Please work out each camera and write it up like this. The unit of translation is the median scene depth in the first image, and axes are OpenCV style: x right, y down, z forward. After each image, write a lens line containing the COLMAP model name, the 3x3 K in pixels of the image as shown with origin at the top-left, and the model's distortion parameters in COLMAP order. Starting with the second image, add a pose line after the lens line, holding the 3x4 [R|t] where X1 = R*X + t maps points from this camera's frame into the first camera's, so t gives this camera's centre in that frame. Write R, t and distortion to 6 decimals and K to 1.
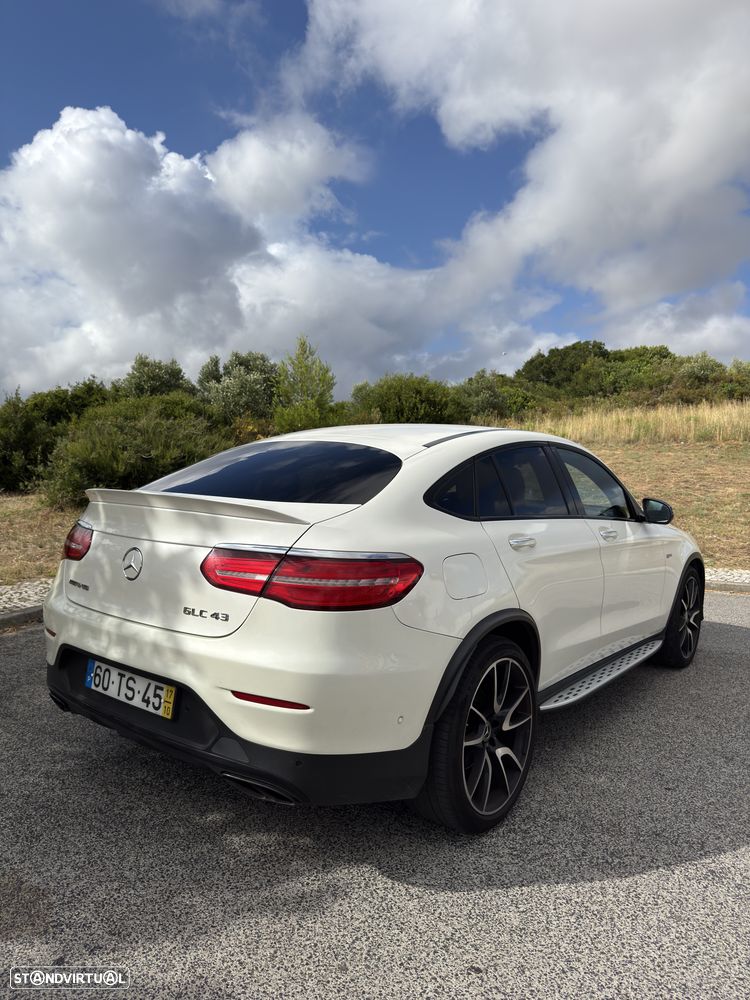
lens RADIAL K [[718.2, 0, 365.2], [0, 718.2, 497.4], [0, 0, 1]] dist [0.005285, -0.007894]
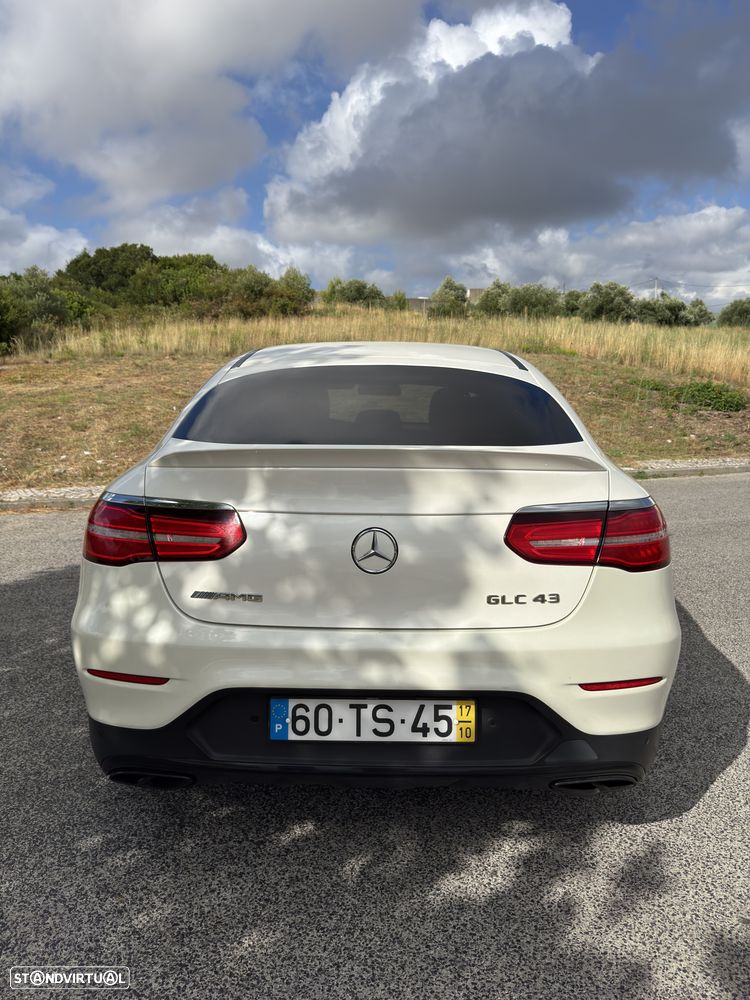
lens RADIAL K [[717.2, 0, 371.5], [0, 717.2, 495.1], [0, 0, 1]] dist [0.008866, -0.003722]
pose [[0.793475, -0.118204, 0.597014, -0.734409], [0.045056, 0.989675, 0.136066, -0.057339], [-0.606933, -0.081066, 0.790608, 0.450007]]
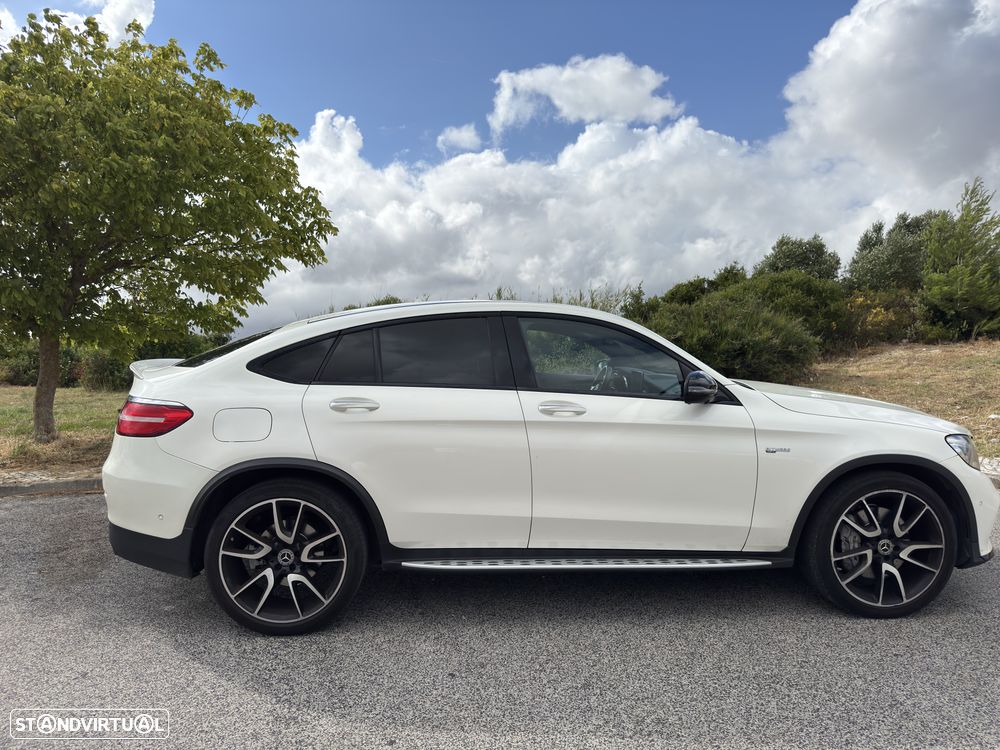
lens RADIAL K [[686.0, 0, 494.1], [0, 686.0, 376.8], [0, 0, 1]] dist [0.082410, -0.089586]
pose [[0.652000, 0.012592, -0.758114, 1.404497], [-0.014465, 0.999887, 0.004168, 0.012862], [0.758081, 0.008249, 0.652108, 0.550221]]
